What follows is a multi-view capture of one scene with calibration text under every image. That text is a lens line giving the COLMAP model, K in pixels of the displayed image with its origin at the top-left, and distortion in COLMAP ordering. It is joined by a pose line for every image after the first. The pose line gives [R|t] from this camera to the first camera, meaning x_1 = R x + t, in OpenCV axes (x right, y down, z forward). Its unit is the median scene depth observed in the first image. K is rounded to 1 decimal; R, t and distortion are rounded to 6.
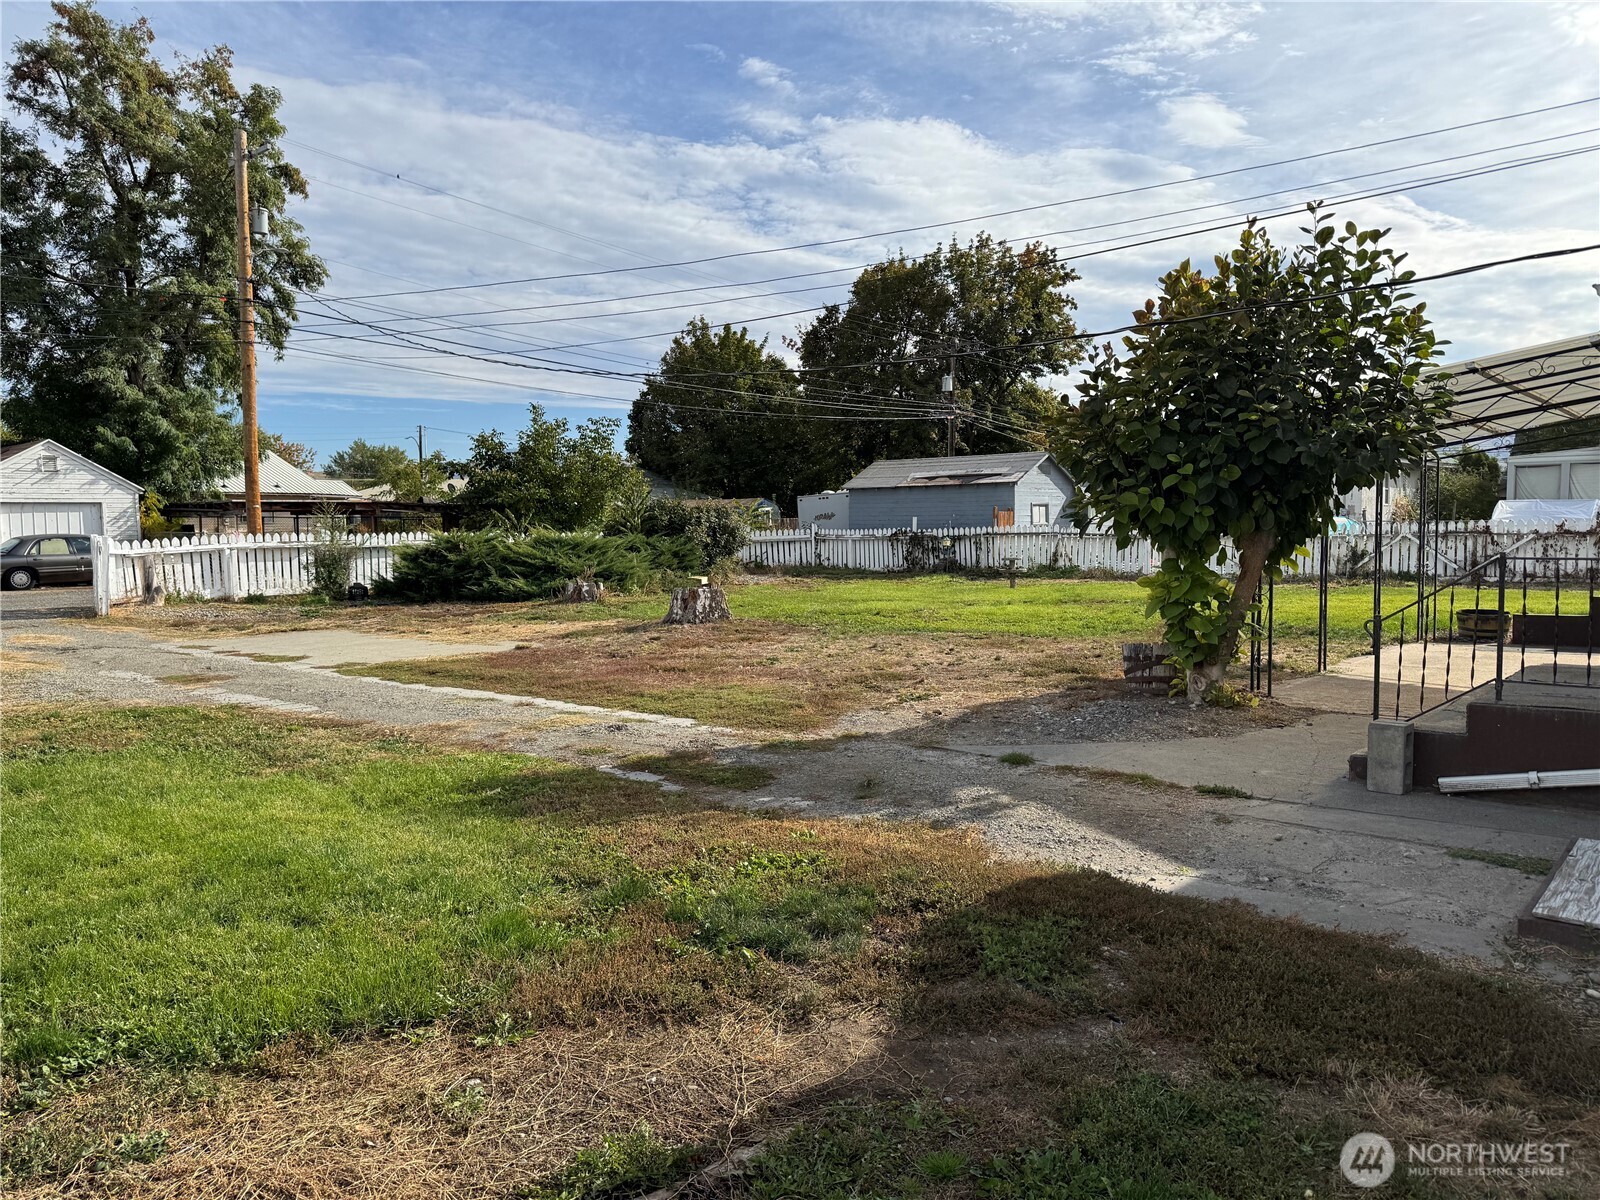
lens RADIAL K [[1134.8, 0, 797.4], [0, 1134.8, 612.0], [0, 0, 1]] dist [-0.011121, -0.000219]
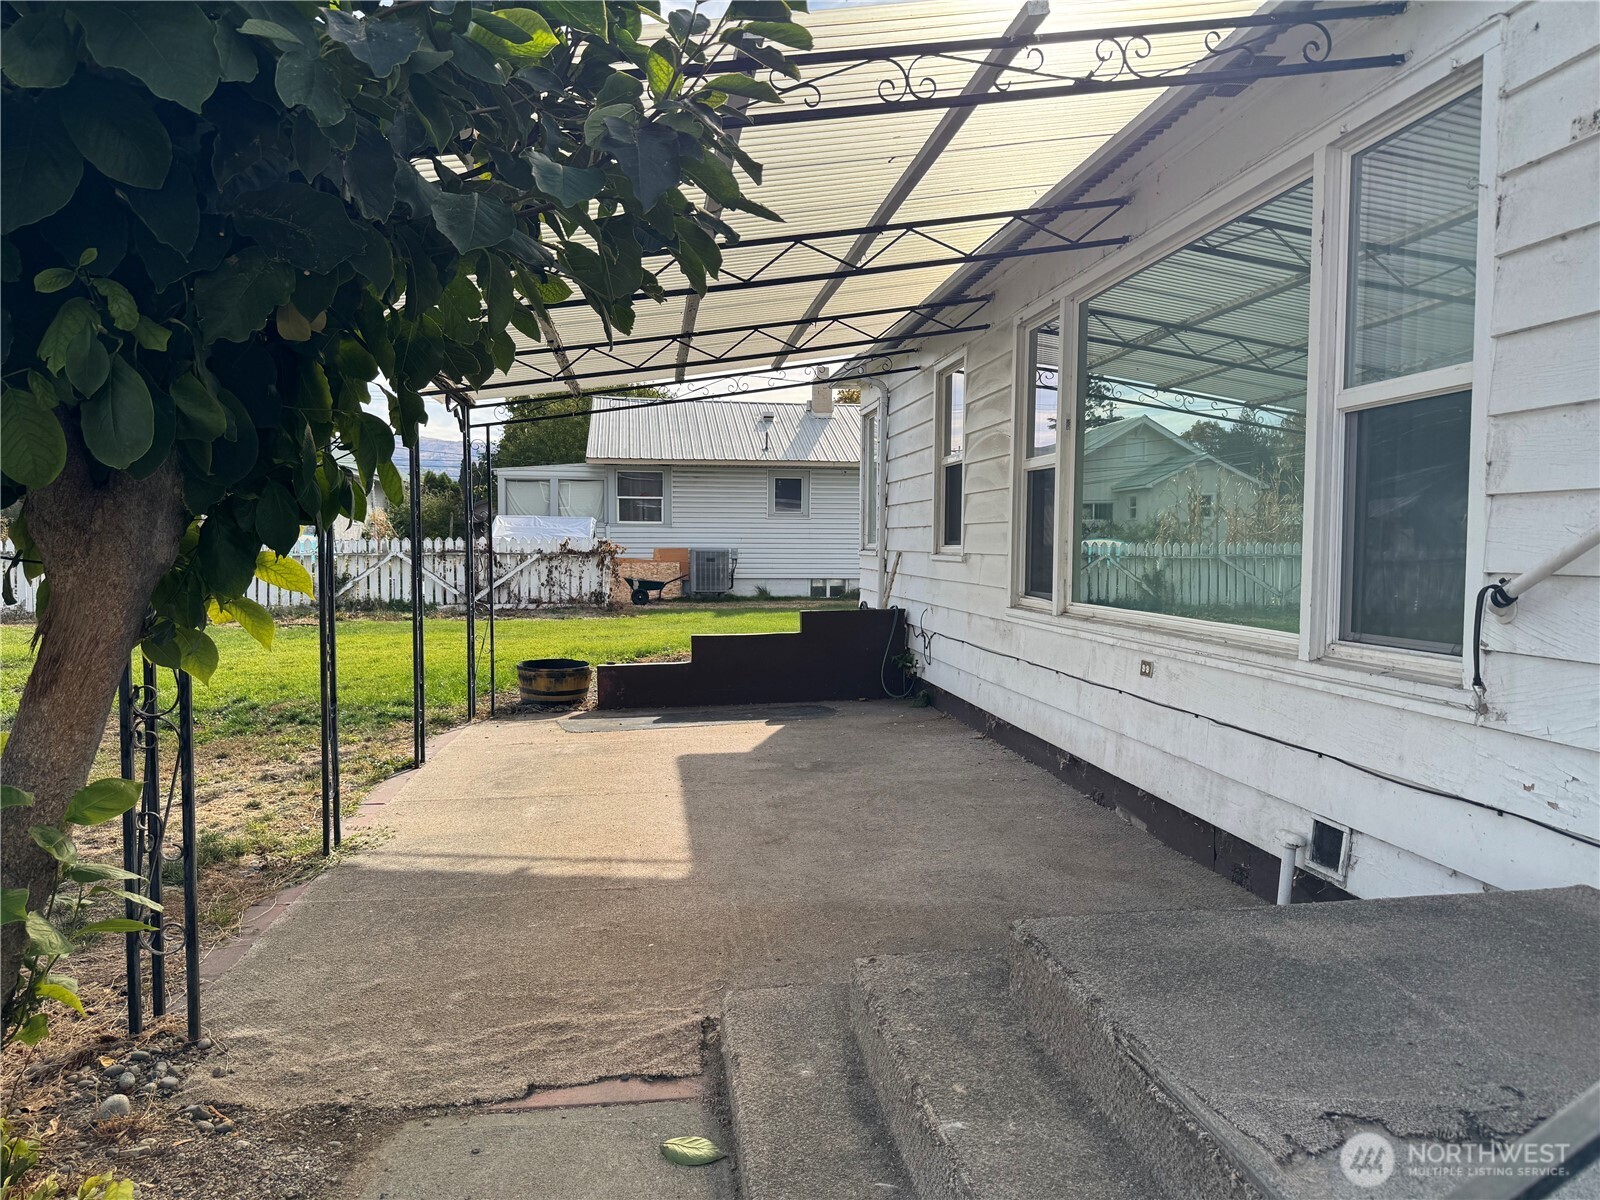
lens RADIAL K [[1134.8, 0, 807.9], [0, 1134.8, 606.6], [0, 0, 1]] dist [-0.011121, -0.000219]
pose [[0.648976, -0.026778, 0.760338, 0.121027], [0.046974, 0.998884, -0.004915, -0.014273], [-0.759358, 0.038906, 0.649509, 0.275452]]
